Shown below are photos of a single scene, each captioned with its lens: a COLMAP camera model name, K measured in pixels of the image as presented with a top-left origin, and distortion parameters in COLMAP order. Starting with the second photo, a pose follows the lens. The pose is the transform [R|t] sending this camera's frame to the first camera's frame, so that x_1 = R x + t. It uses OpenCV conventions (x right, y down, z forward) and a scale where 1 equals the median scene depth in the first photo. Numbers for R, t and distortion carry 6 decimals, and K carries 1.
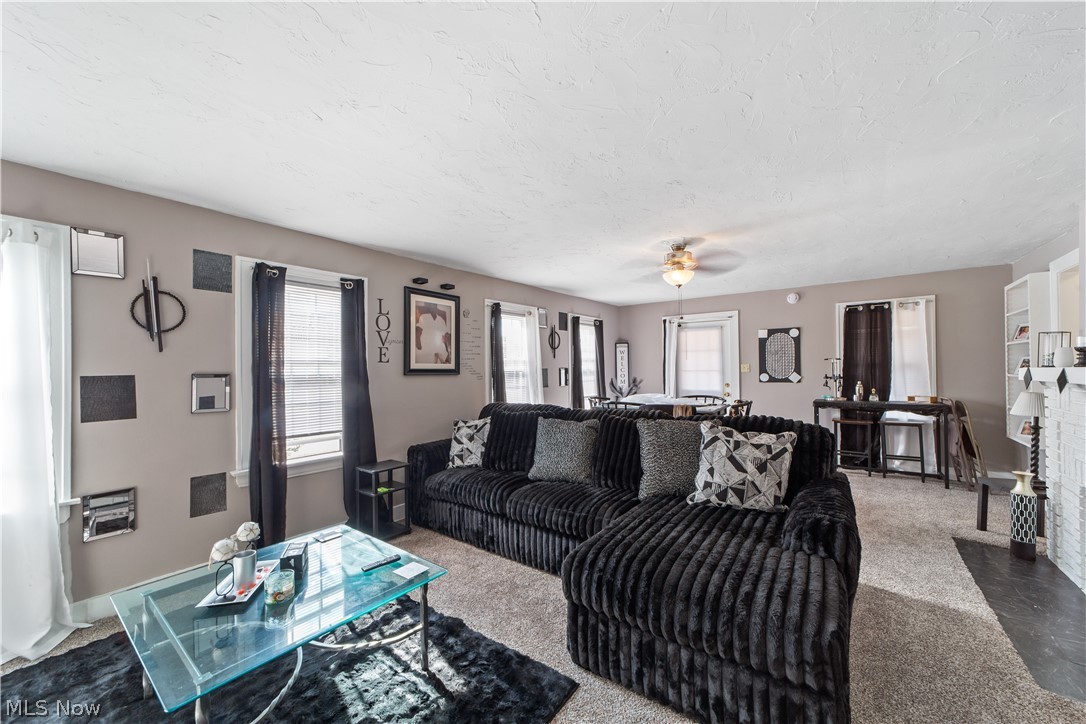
lens RADIAL K [[417.2, 0, 540.1], [0, 417.2, 366.6], [0, 0, 1]] dist [0.001614, 0.000081]
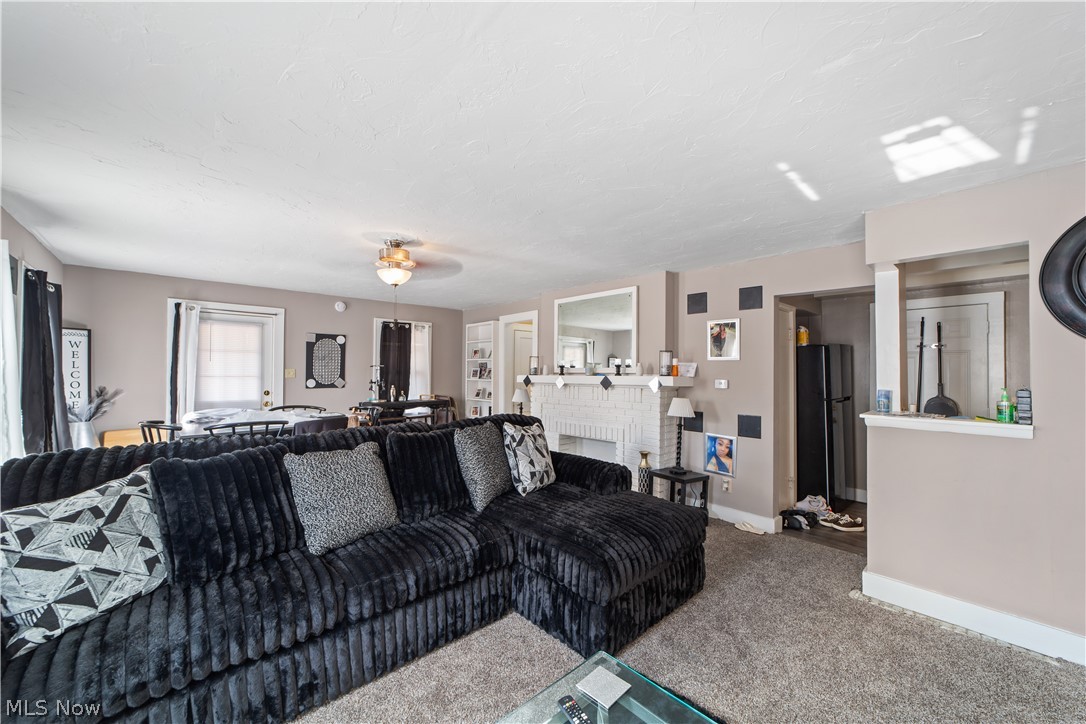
lens RADIAL K [[417.2, 0, 542.3], [0, 417.2, 367.7], [0, 0, 1]] dist [0.001614, 0.000081]
pose [[0.185182, 0.020068, 0.982499, -0.370777], [-0.011848, 0.999764, -0.018188, 0.001403], [-0.982633, -0.008272, 0.185376, 0.370737]]
